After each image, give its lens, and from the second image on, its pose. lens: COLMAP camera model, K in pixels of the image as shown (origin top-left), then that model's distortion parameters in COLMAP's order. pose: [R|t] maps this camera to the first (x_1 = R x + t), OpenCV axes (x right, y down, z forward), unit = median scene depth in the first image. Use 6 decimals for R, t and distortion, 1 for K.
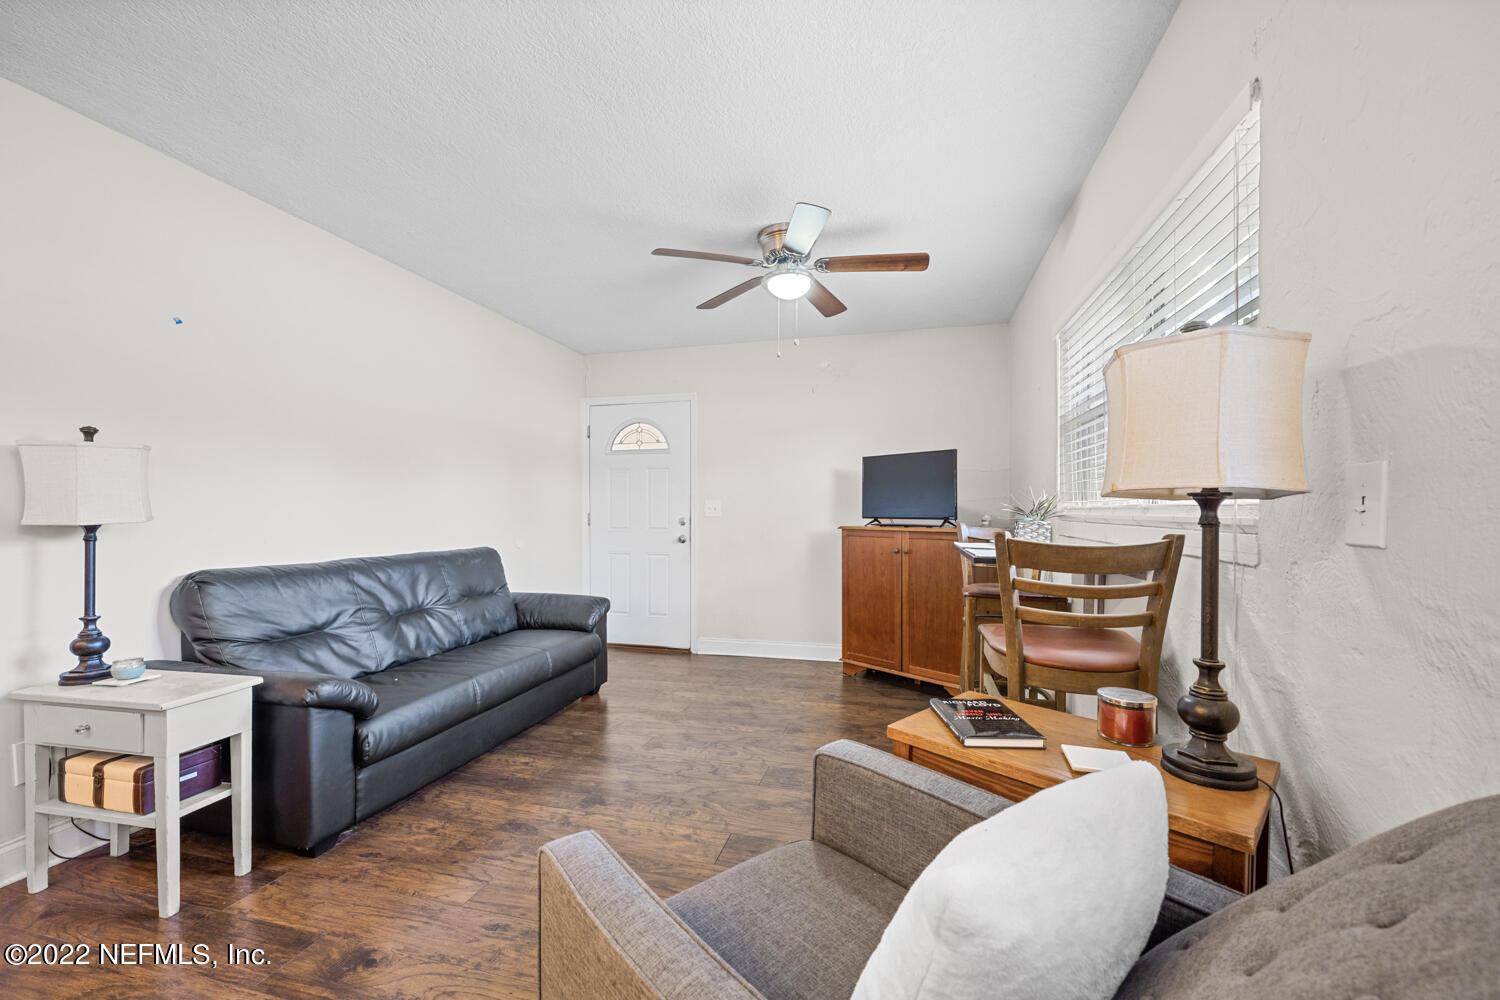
lens RADIAL K [[603.2, 0, 756.4], [0, 603.2, 507.7], [0, 0, 1]] dist [-0.003293, -0.000283]
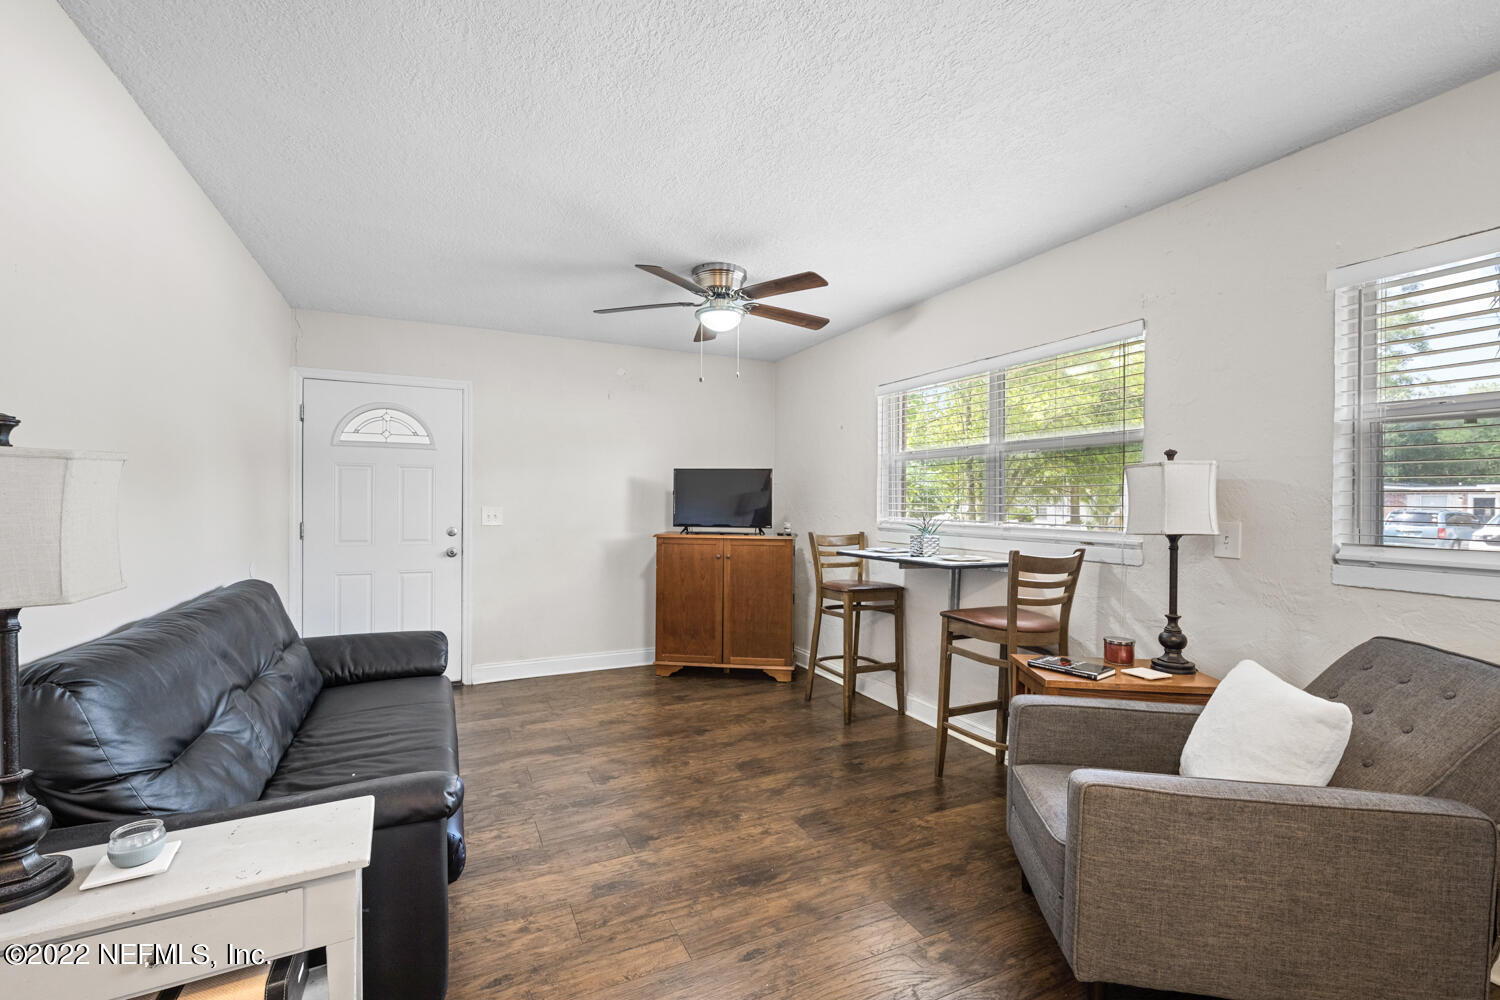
lens RADIAL K [[622.6, 0, 749.5], [0, 622.6, 497.0], [0, 0, 1]] dist [-0.003458, -0.000272]
pose [[0.768021, 0.011486, 0.640322, -0.449022], [-0.010787, 0.999929, -0.004998, -0.032061], [-0.640334, -0.003068, 0.768091, 0.075870]]
